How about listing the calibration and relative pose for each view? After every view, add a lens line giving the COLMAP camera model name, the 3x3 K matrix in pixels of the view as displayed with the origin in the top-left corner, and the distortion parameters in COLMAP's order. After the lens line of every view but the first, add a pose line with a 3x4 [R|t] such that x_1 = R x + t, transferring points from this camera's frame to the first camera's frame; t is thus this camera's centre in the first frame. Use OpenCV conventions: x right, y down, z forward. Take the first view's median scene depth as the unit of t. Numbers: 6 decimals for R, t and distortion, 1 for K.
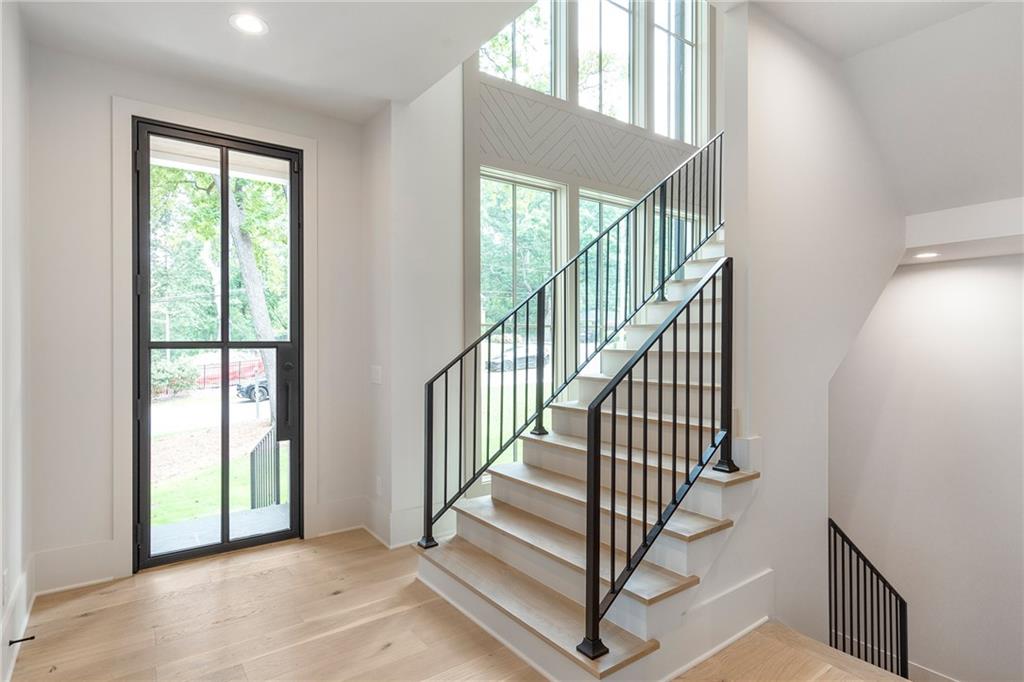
lens RADIAL K [[528.4, 0, 511.4], [0, 528.4, 341.0], [0, 0, 1]] dist [-0.000084, 0.001244]
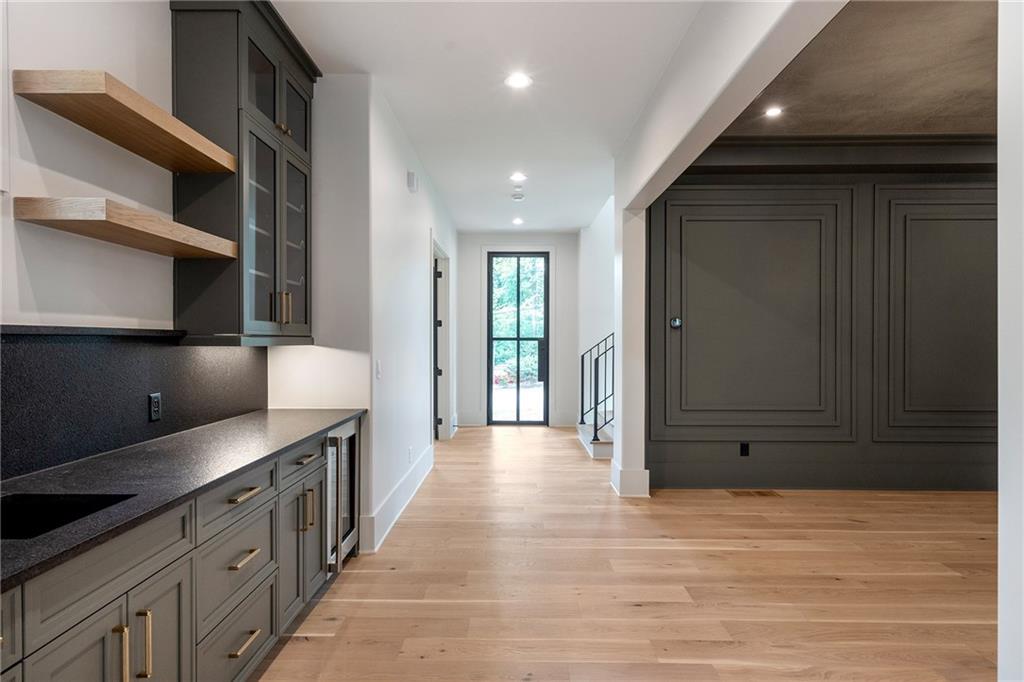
lens RADIAL K [[577.5, 0, 512.1], [0, 577.5, 343.4], [0, 0, 1]] dist [-0.000639, 0.000981]
pose [[0.792024, 0.003936, -0.610477, 1.106021], [-0.004527, 0.999990, 0.000574, 0.027375], [0.610473, 0.002309, 0.792034, -1.166892]]
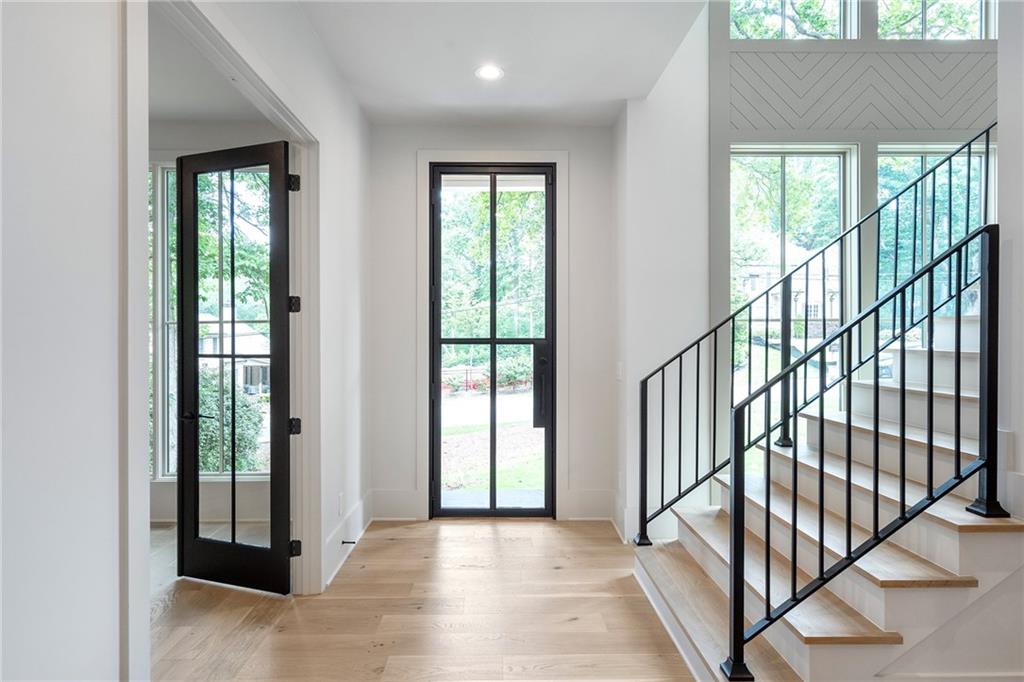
lens RADIAL K [[577.5, 0, 506.8], [0, 577.5, 337.1], [0, 0, 1]] dist [-0.000639, 0.000981]
pose [[0.814795, -0.000455, -0.579749, 0.244292], [-0.000735, 0.999998, -0.001818, 0.000743], [0.579748, 0.001907, 0.814793, -0.032363]]
